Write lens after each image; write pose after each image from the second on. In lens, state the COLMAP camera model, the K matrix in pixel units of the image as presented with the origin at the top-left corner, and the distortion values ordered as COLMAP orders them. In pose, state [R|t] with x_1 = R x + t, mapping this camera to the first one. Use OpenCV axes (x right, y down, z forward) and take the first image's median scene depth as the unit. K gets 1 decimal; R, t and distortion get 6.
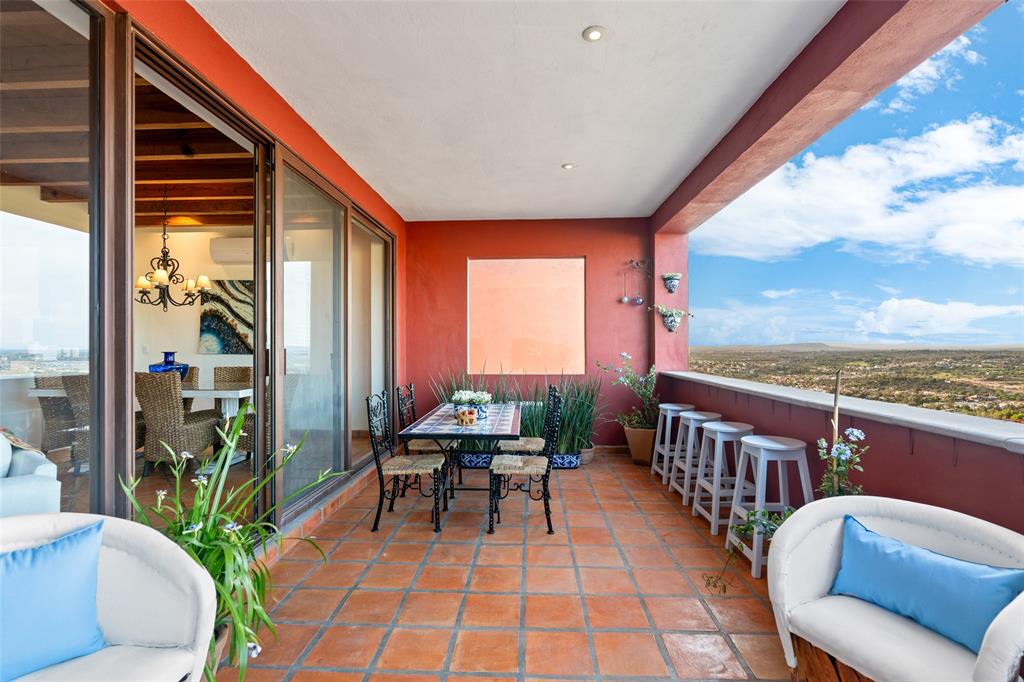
lens RADIAL K [[469.6, 0, 511.5], [0, 469.6, 344.8], [0, 0, 1]] dist [-0.012535, 0.006079]
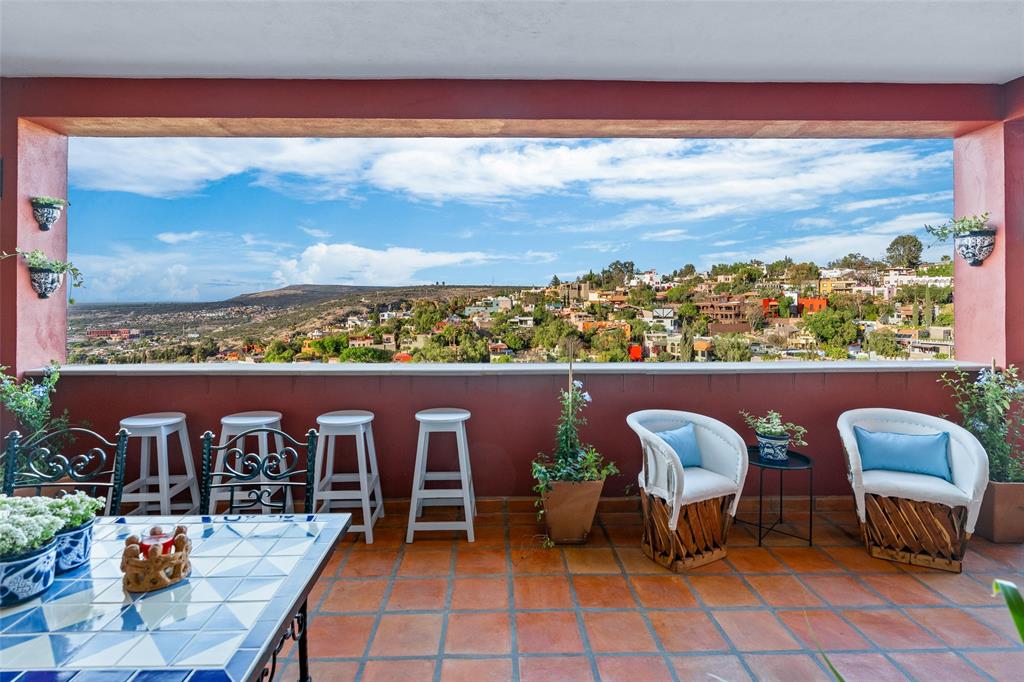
lens RADIAL K [[512.8, 0, 503.1], [0, 512.8, 306.2], [0, 0, 1]] dist [-0.006917, 0.001382]
pose [[-0.064986, -0.009026, 0.997845, -0.416292], [-0.003003, 0.999956, 0.008850, -0.032824], [-0.997882, -0.002421, -0.065011, 0.628895]]
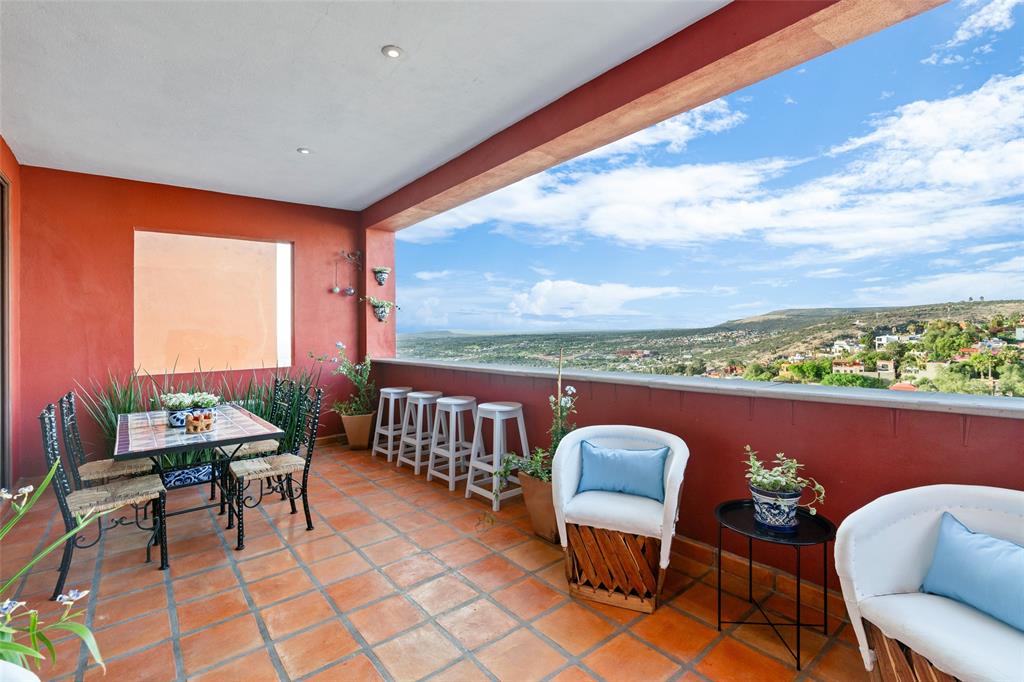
lens RADIAL K [[469.6, 0, 511.6], [0, 469.6, 333.9], [0, 0, 1]] dist [-0.012535, 0.006079]
pose [[0.749277, -0.018679, 0.661994, -0.195291], [0.019210, 0.999795, 0.006467, -0.000799], [-0.661978, 0.007871, 0.749482, -0.004616]]
